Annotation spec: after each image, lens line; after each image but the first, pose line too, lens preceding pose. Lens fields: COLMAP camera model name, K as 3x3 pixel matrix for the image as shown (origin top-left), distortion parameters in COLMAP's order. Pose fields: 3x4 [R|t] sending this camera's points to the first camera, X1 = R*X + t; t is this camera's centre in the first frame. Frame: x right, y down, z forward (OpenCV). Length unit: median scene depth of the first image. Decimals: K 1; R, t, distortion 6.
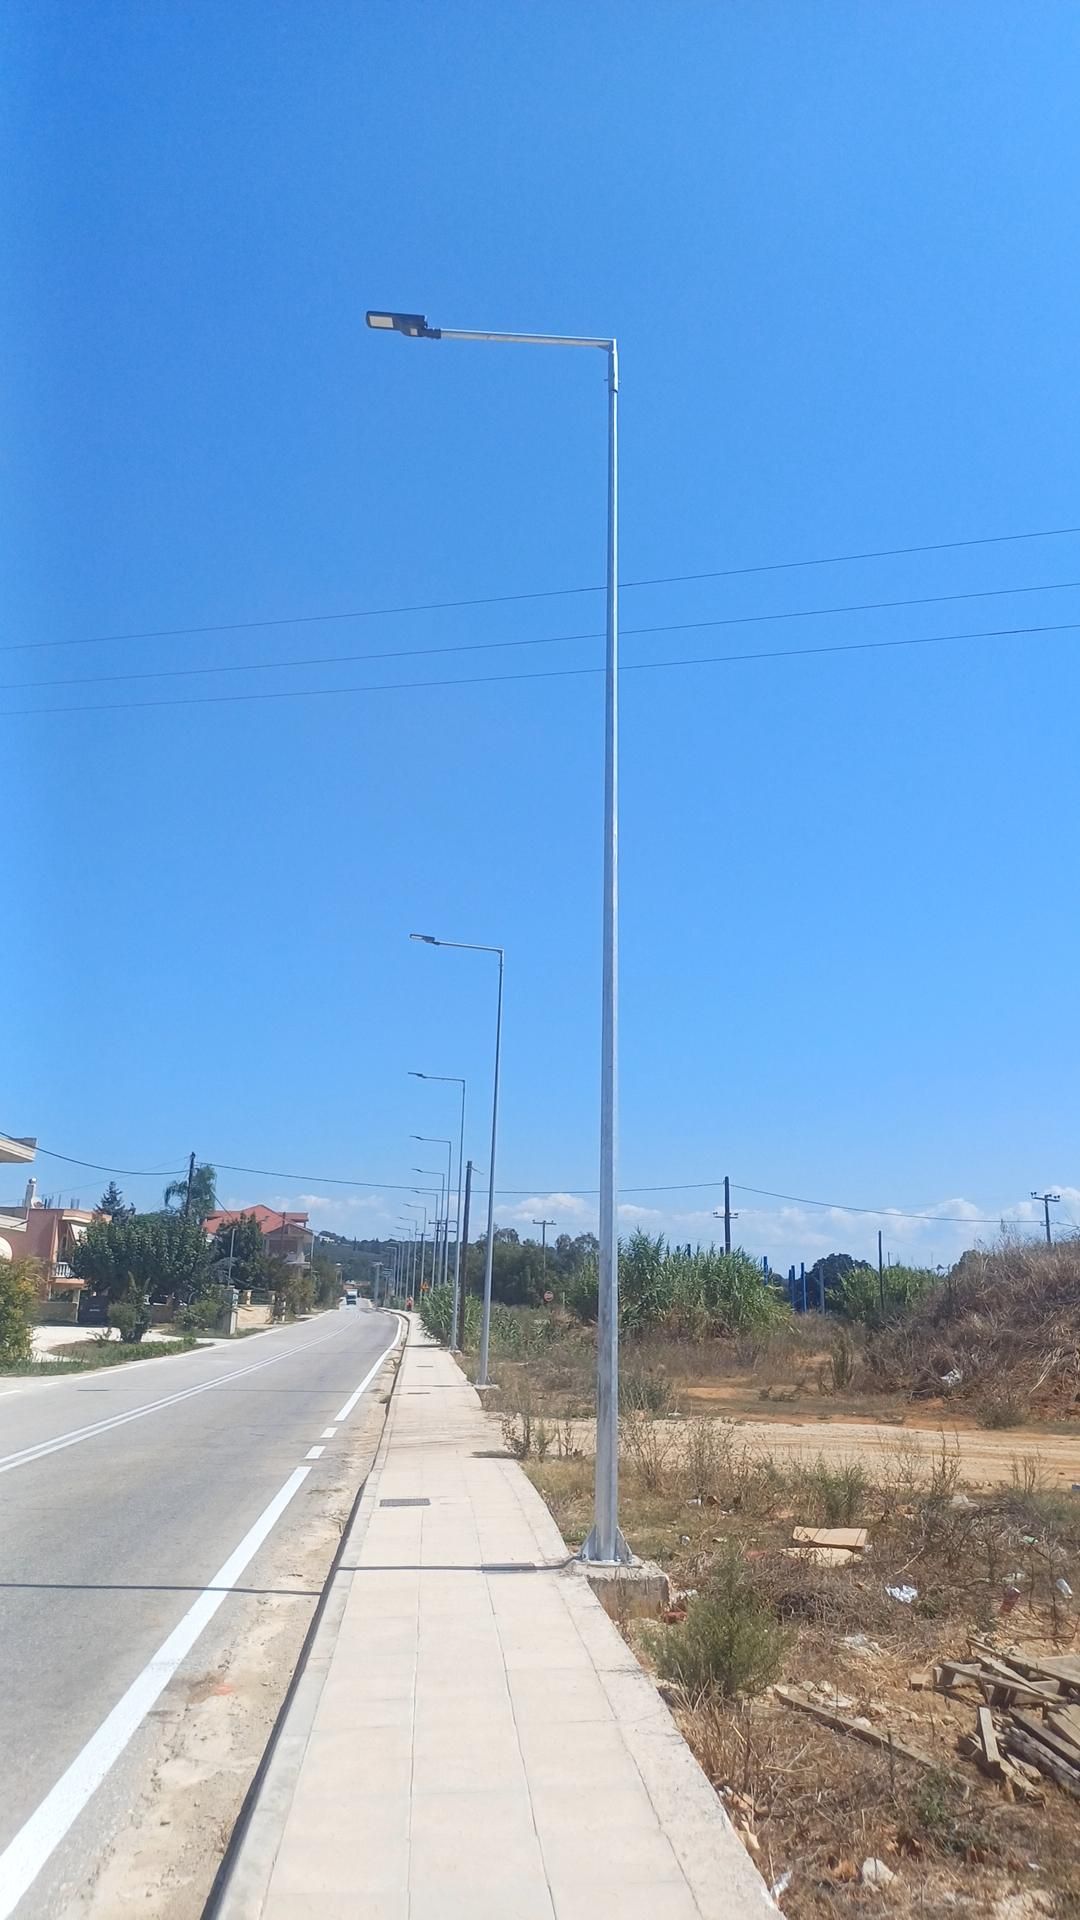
lens RADIAL K [[1321.6, 0, 540.0], [0, 1321.6, 960.0], [0, 0, 1]] dist [-0.000330, -0.000339]
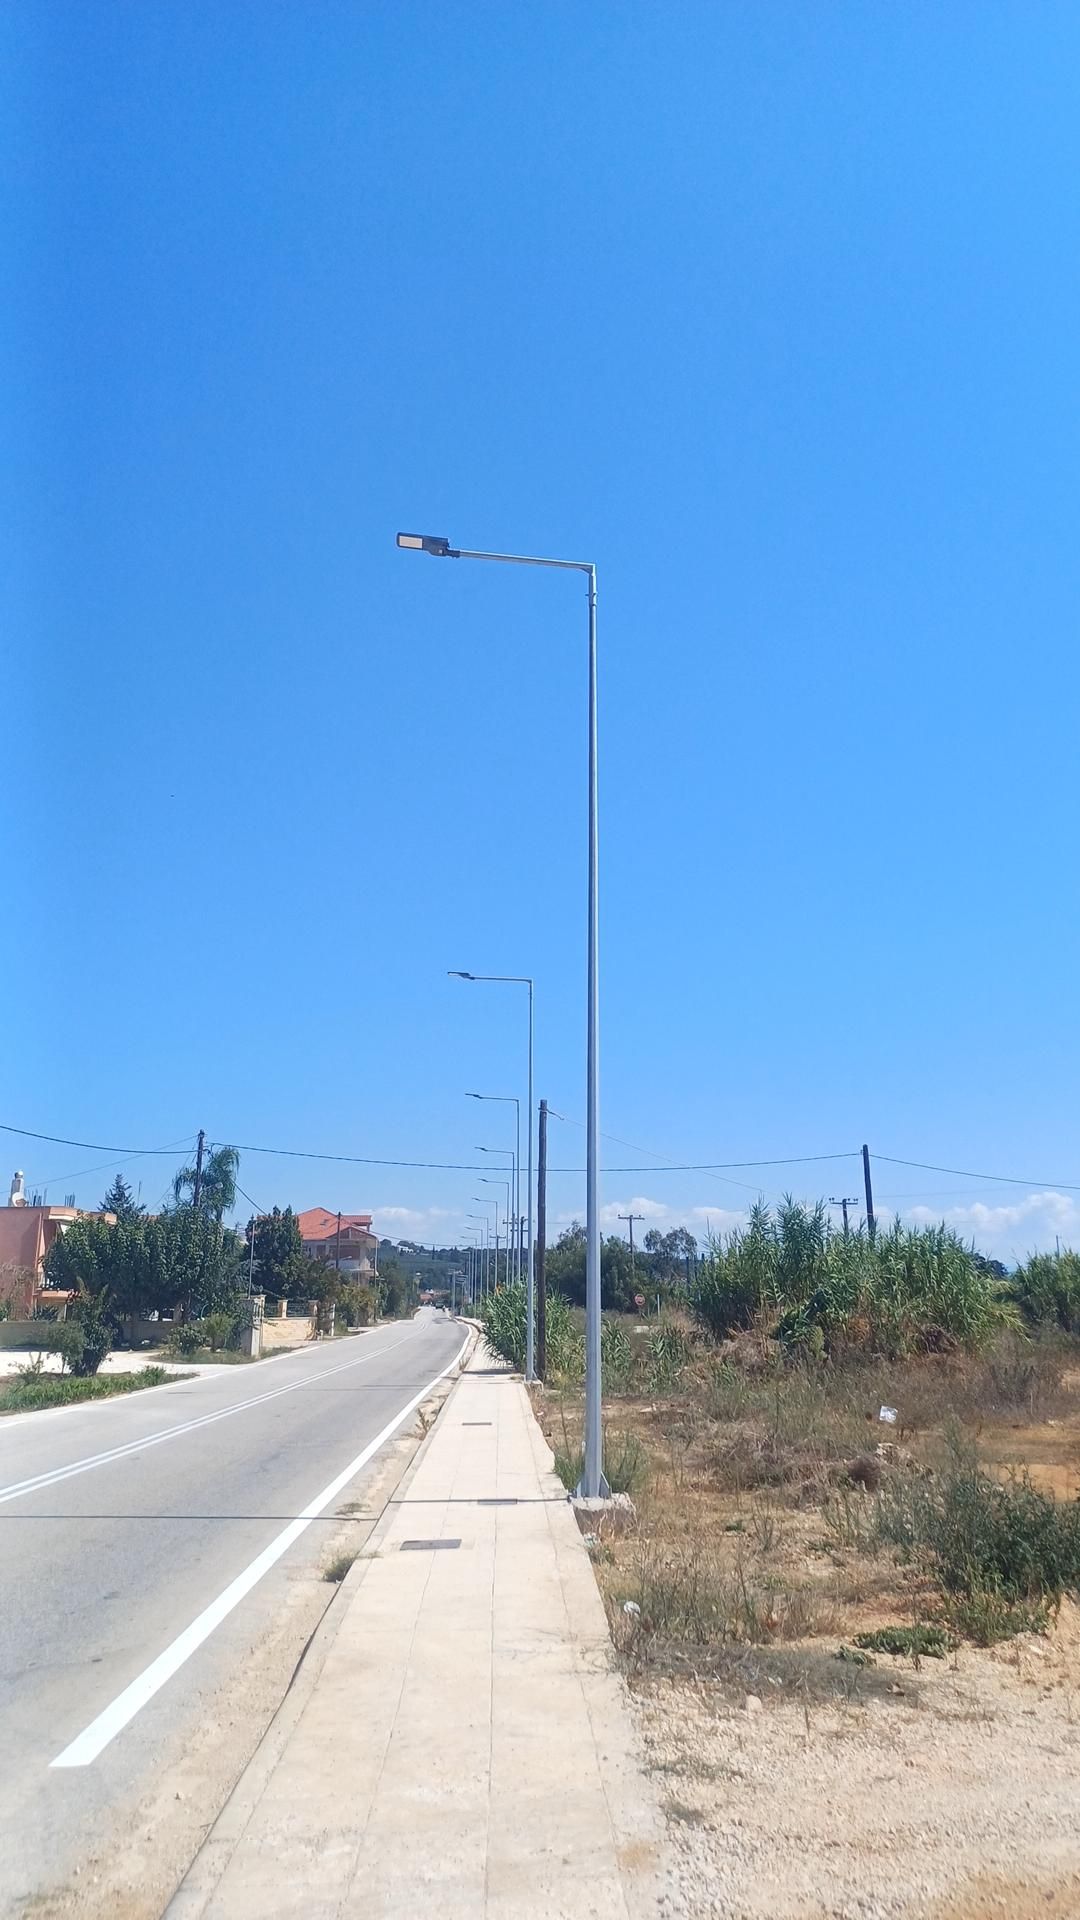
lens RADIAL K [[1356.1, 0, 540.0], [0, 1356.1, 960.0], [0, 0, 1]] dist [0.006120, -0.000106]
pose [[0.998002, -0.036708, -0.051424, -0.010312], [0.036823, 0.999321, 0.001286, 0.048873], [0.051342, -0.003177, 0.998676, 0.187058]]
